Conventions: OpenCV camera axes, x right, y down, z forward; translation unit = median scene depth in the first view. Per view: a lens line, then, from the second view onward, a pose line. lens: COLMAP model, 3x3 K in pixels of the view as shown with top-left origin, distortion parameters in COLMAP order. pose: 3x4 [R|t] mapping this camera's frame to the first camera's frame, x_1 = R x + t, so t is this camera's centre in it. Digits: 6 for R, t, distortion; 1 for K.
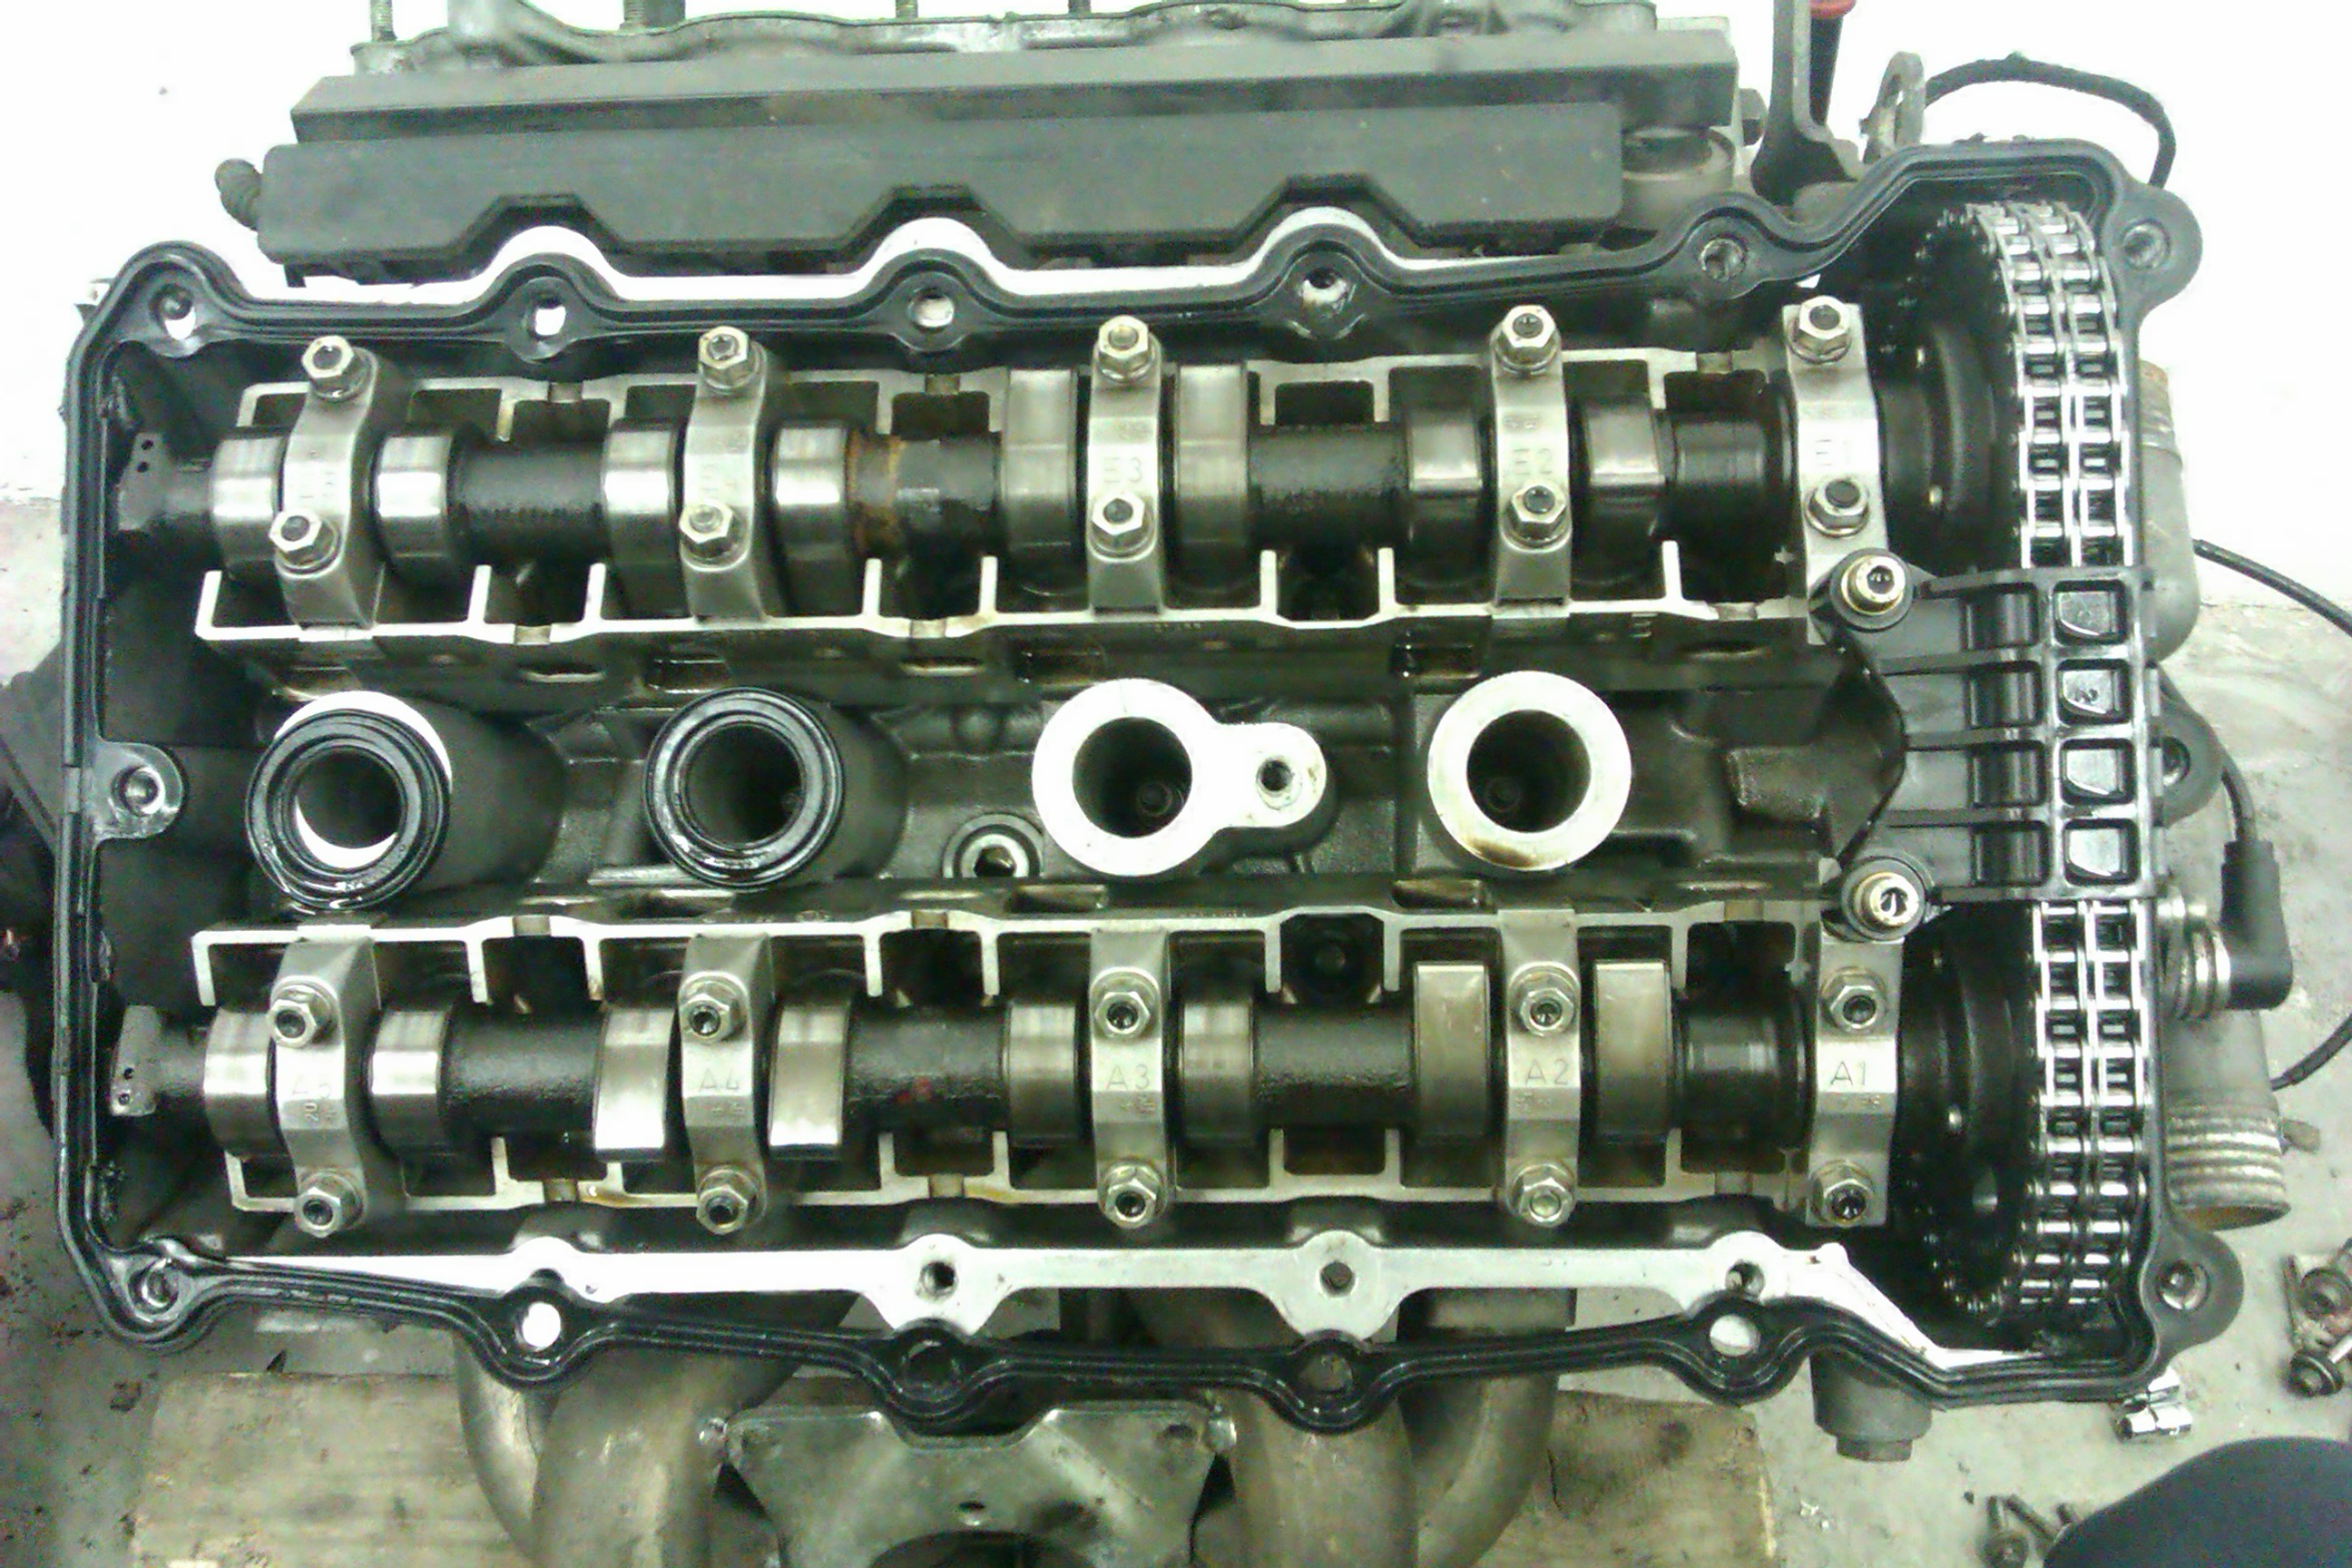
lens RADIAL K [[2335.7, 0, 1176.0], [0, 2335.7, 784.0], [0, 0, 1]] dist [0.013597, 0.005711]
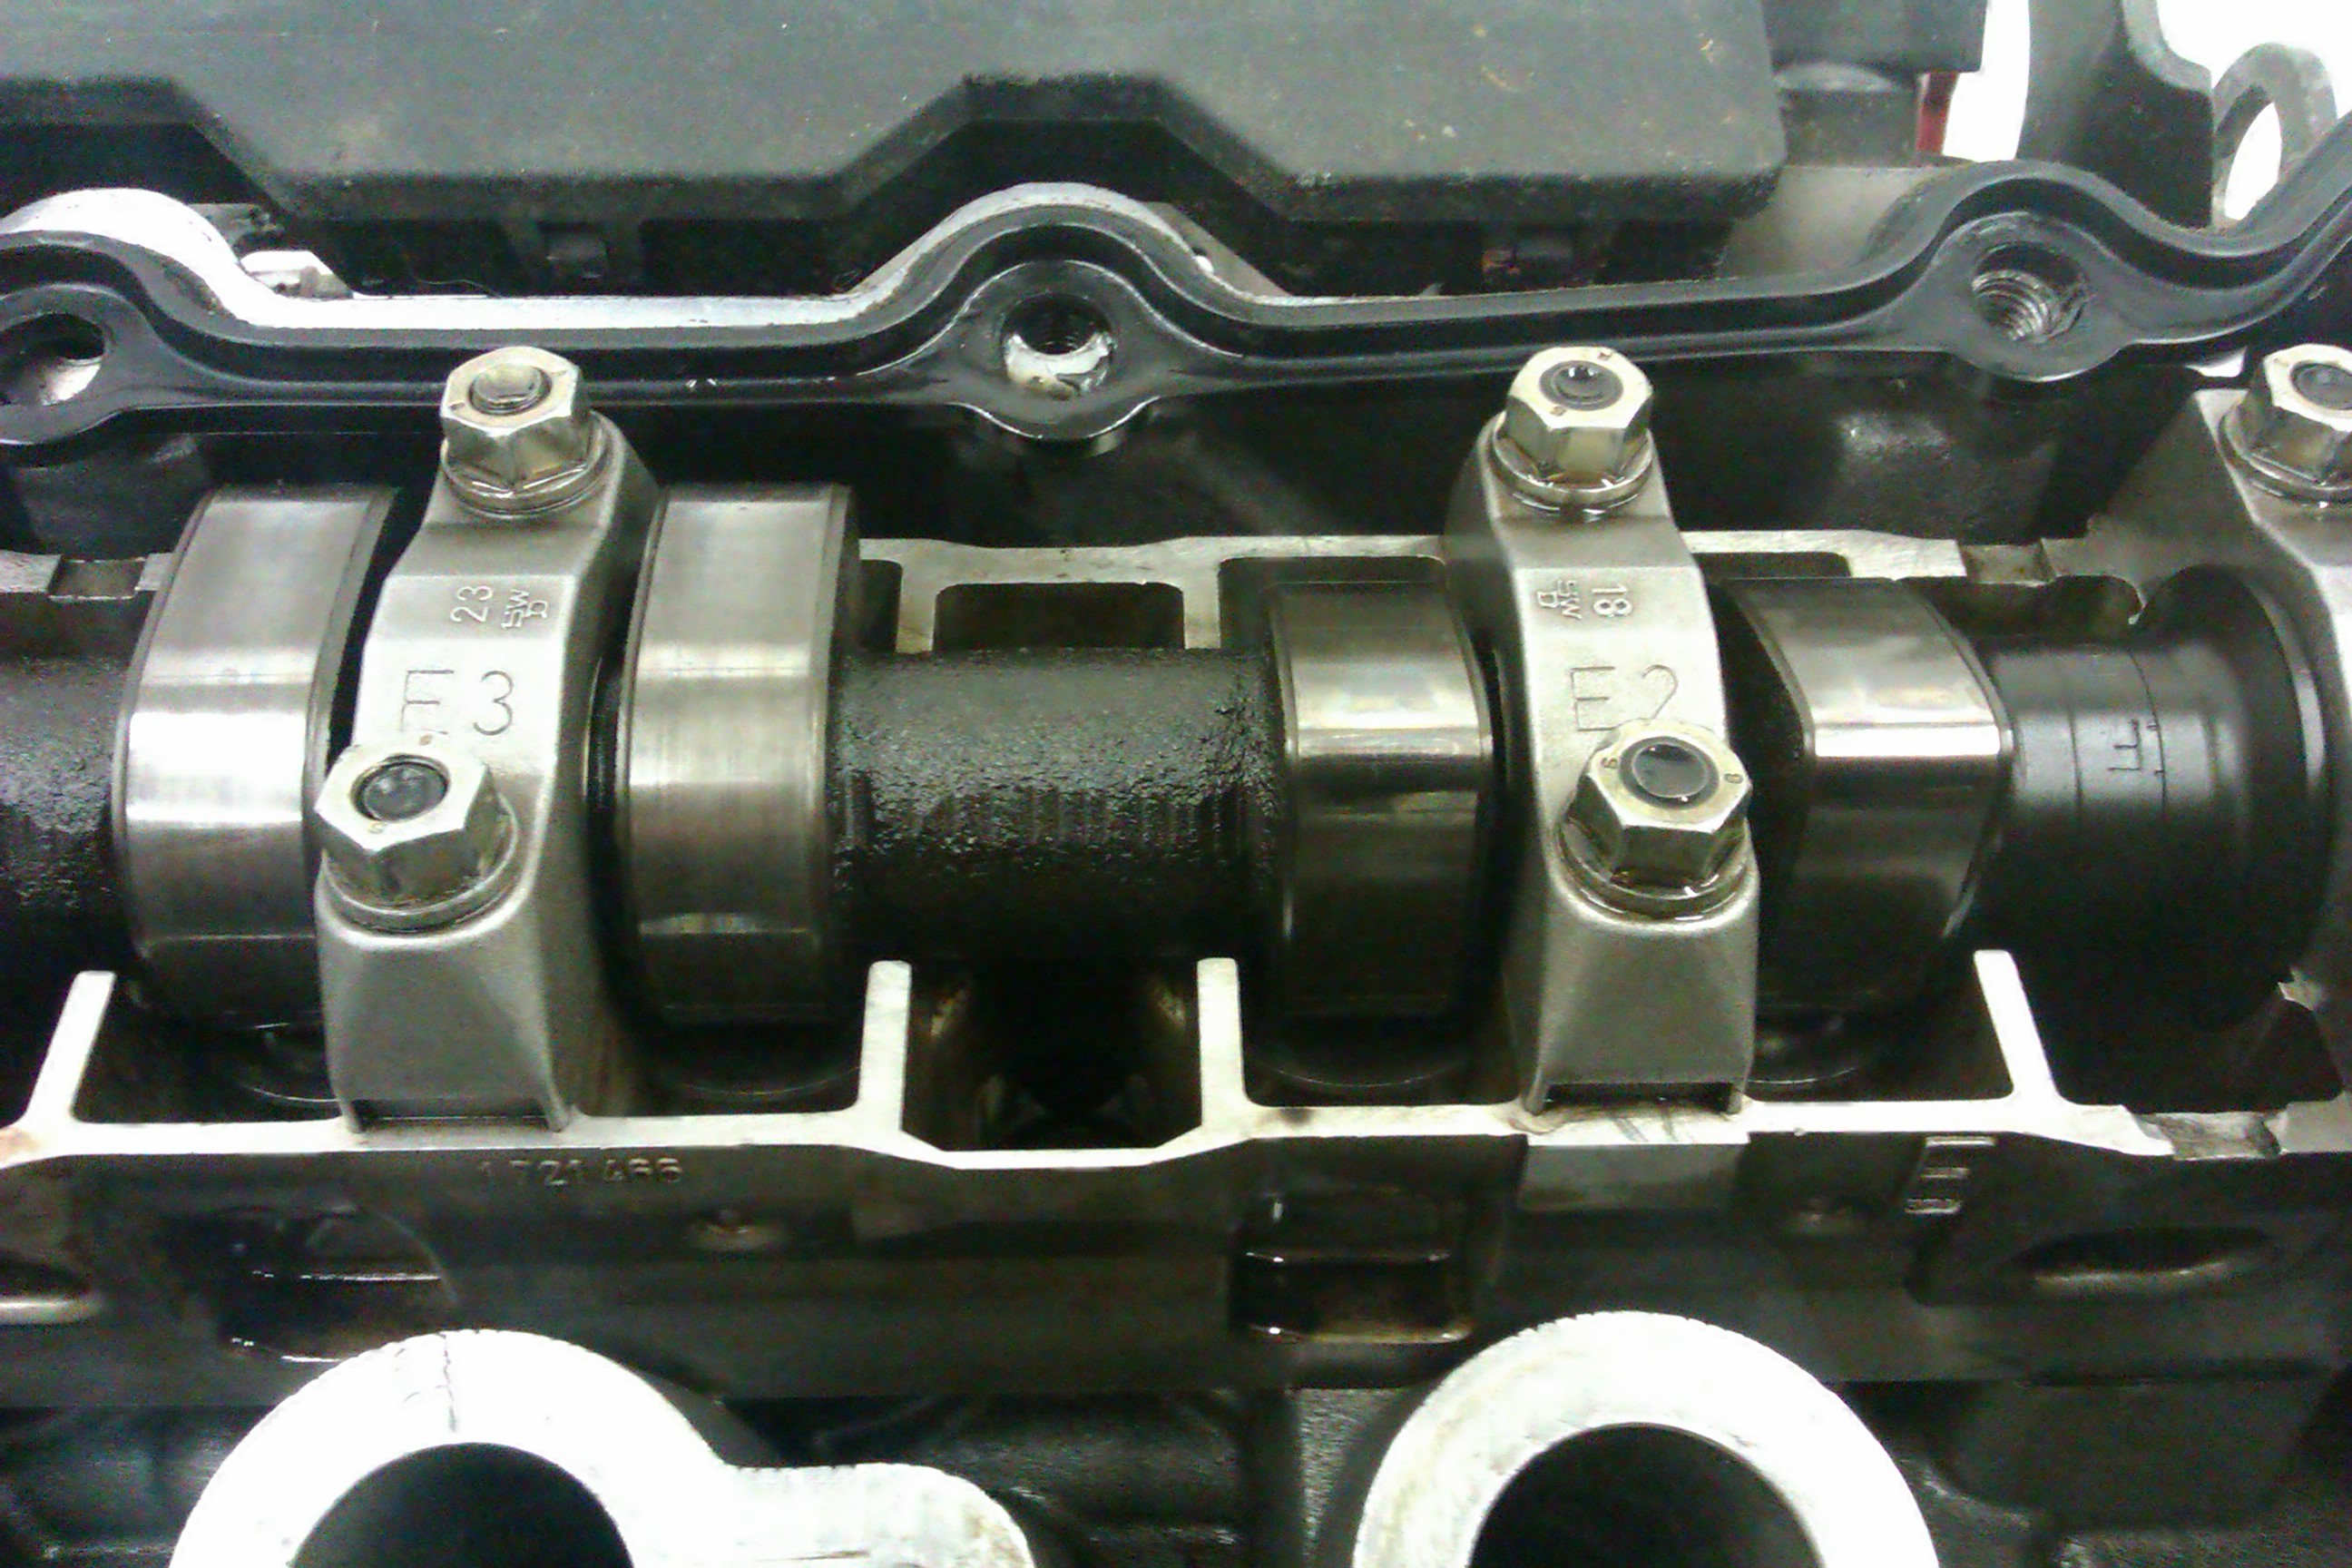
lens RADIAL K [[2335.7, 0, 1176.0], [0, 2335.7, 784.0], [0, 0, 1]] dist [0.013597, 0.005711]
pose [[0.997686, 0.019201, 0.065227, 0.059545], [0.002030, 0.950464, -0.310827, -0.014522], [-0.067964, 0.310240, 0.948226, 0.650025]]
